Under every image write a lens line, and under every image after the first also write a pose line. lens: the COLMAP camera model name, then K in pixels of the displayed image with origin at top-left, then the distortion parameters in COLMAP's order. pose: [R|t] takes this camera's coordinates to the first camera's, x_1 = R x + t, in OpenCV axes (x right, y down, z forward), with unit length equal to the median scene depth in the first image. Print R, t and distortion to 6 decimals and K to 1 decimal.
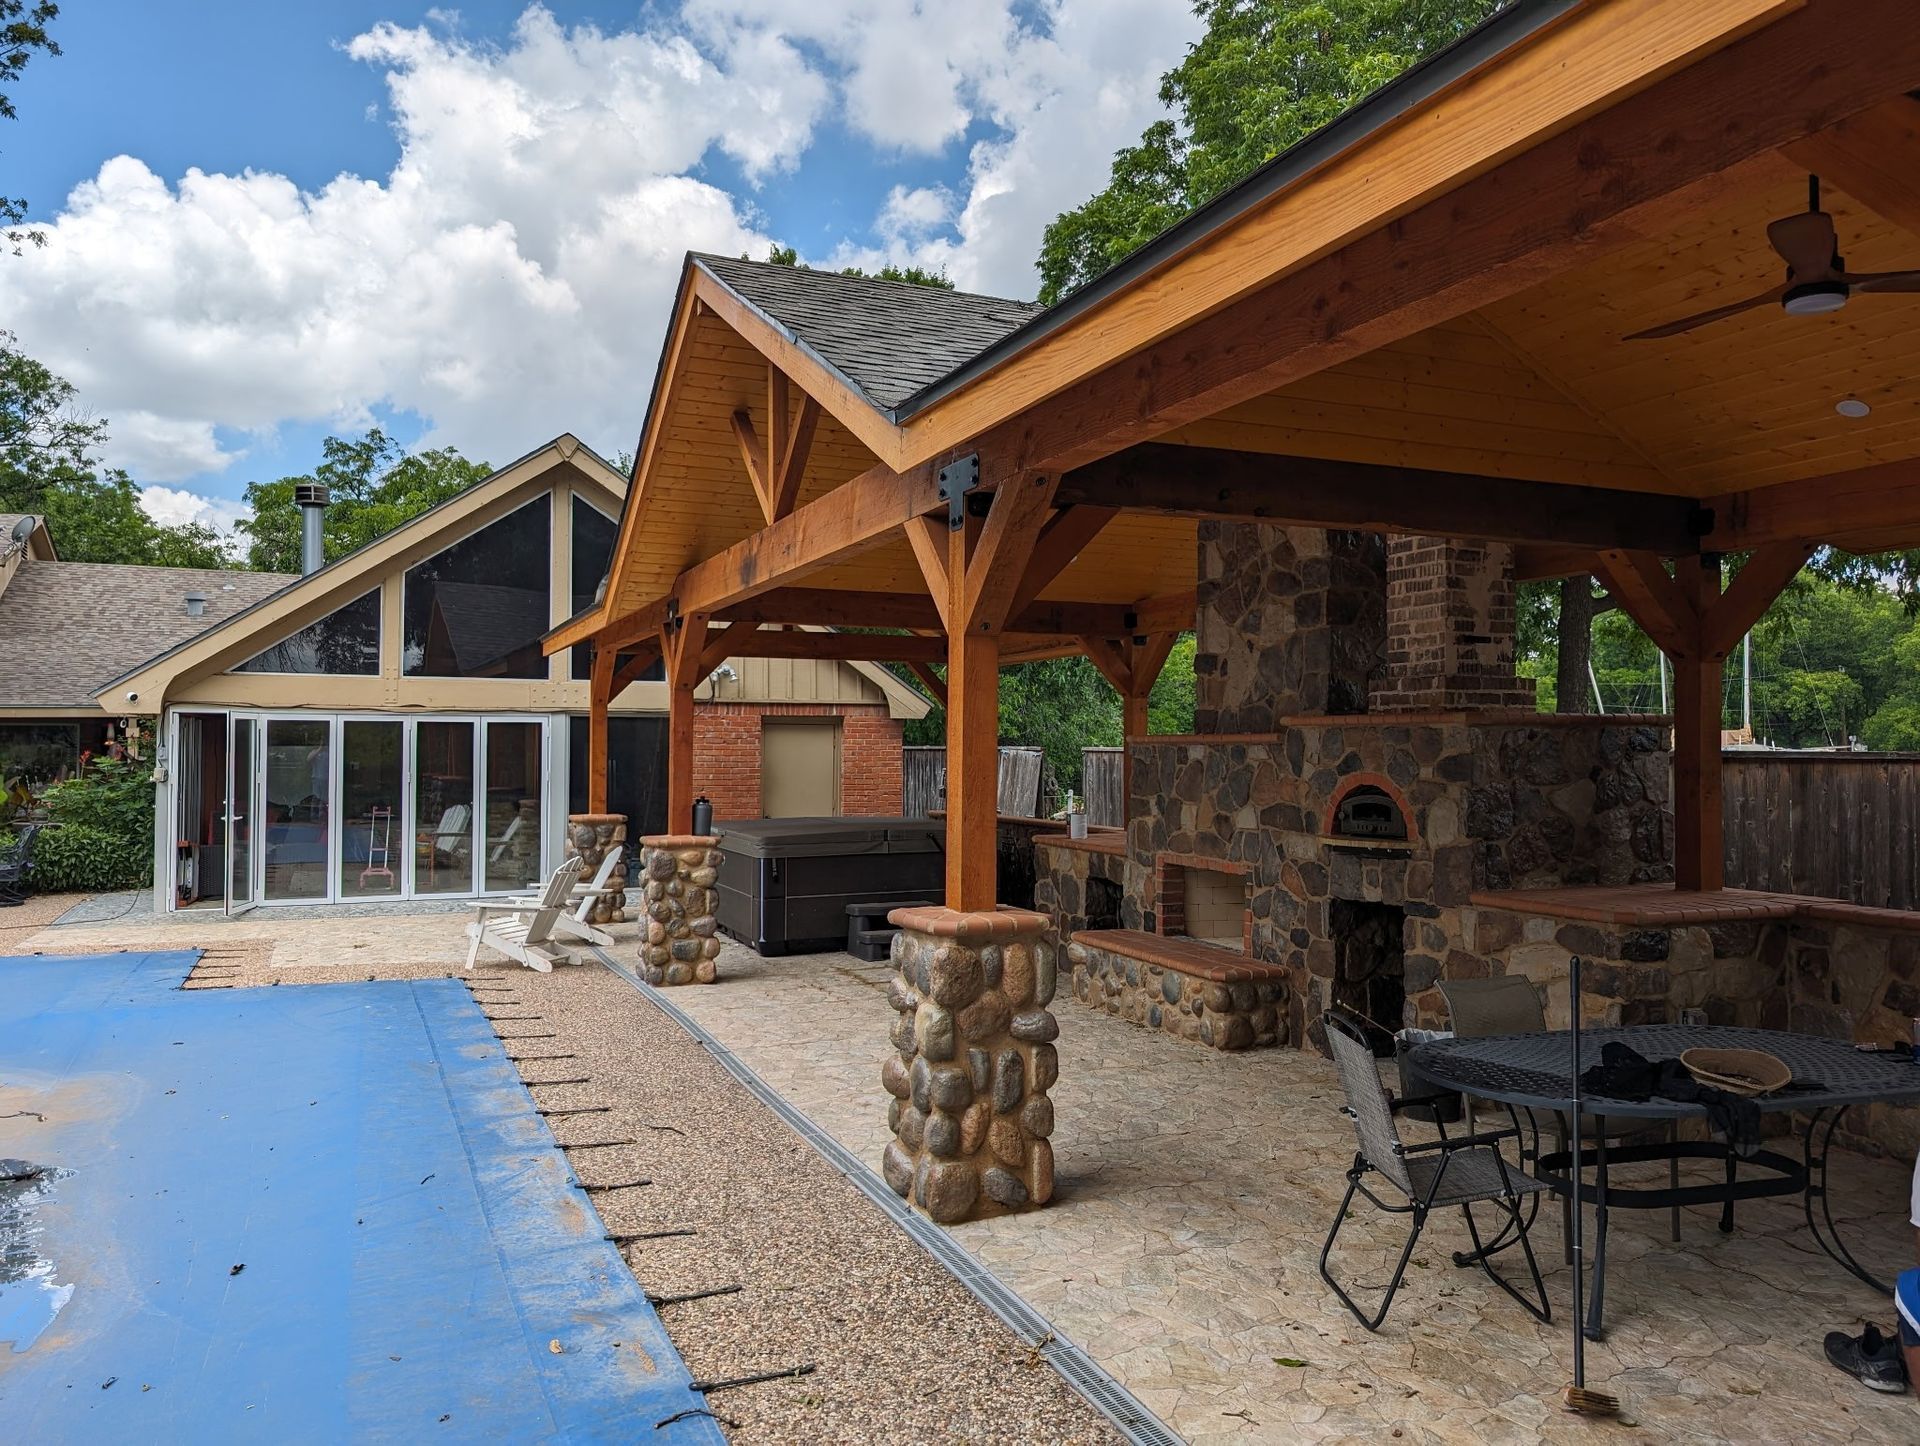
lens RADIAL K [[1389.1, 0, 957.7], [0, 1389.1, 726.9], [0, 0, 1]] dist [0.013811, -0.001181]
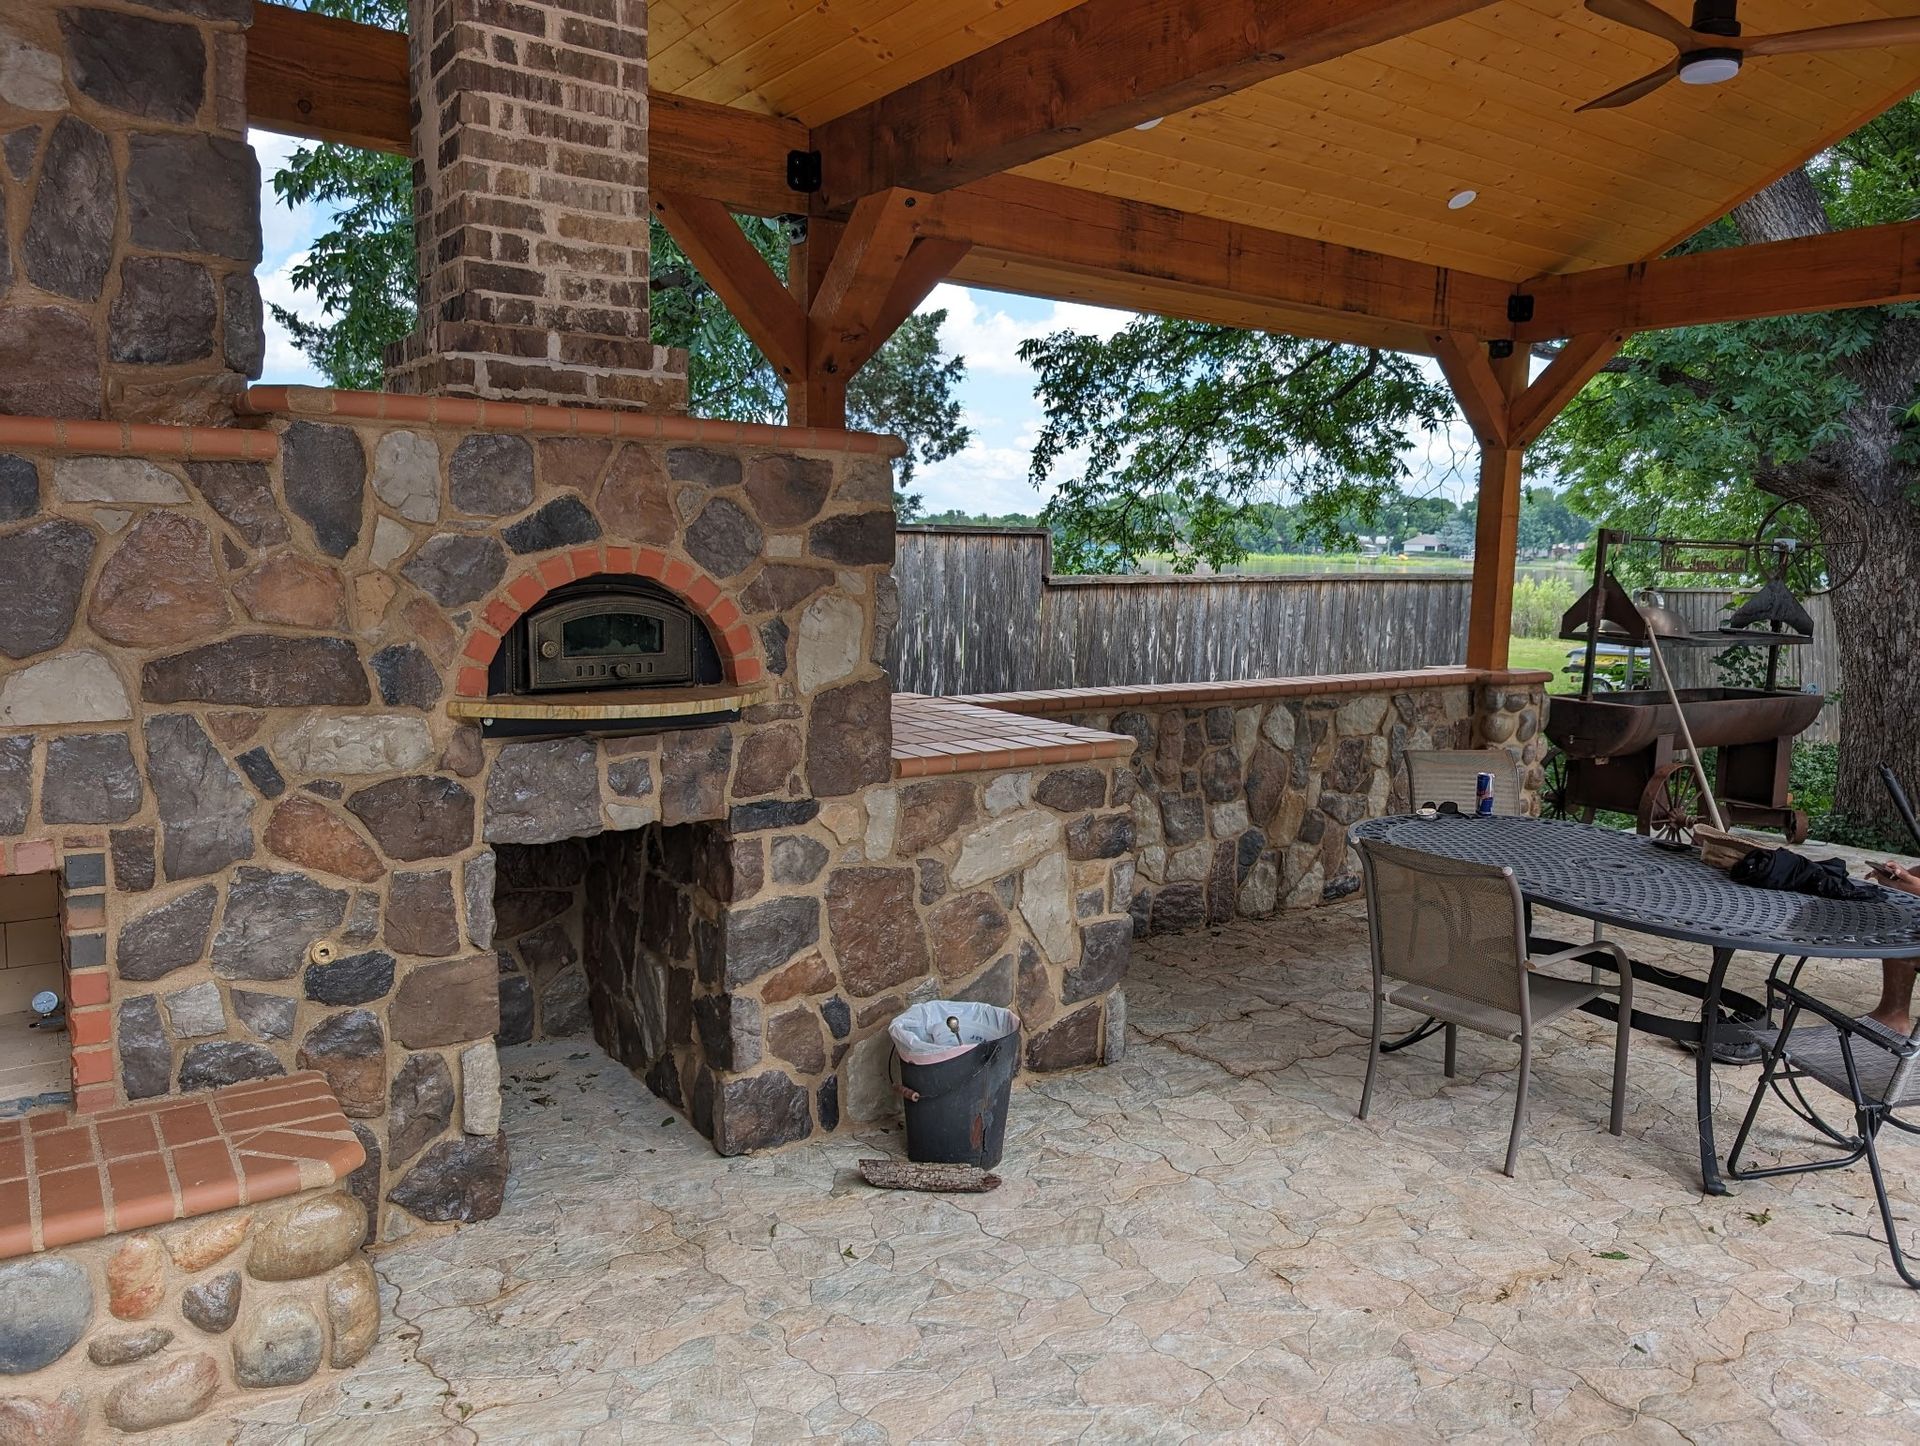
lens RADIAL K [[1389.1, 0, 955.9], [0, 1389.1, 710.8], [0, 0, 1]] dist [0.013811, -0.001181]
pose [[-0.225225, -0.133554, 0.965110, -0.161984], [-0.044484, 0.990937, 0.126747, 0.023700], [-0.973291, -0.014385, -0.229125, 0.988035]]
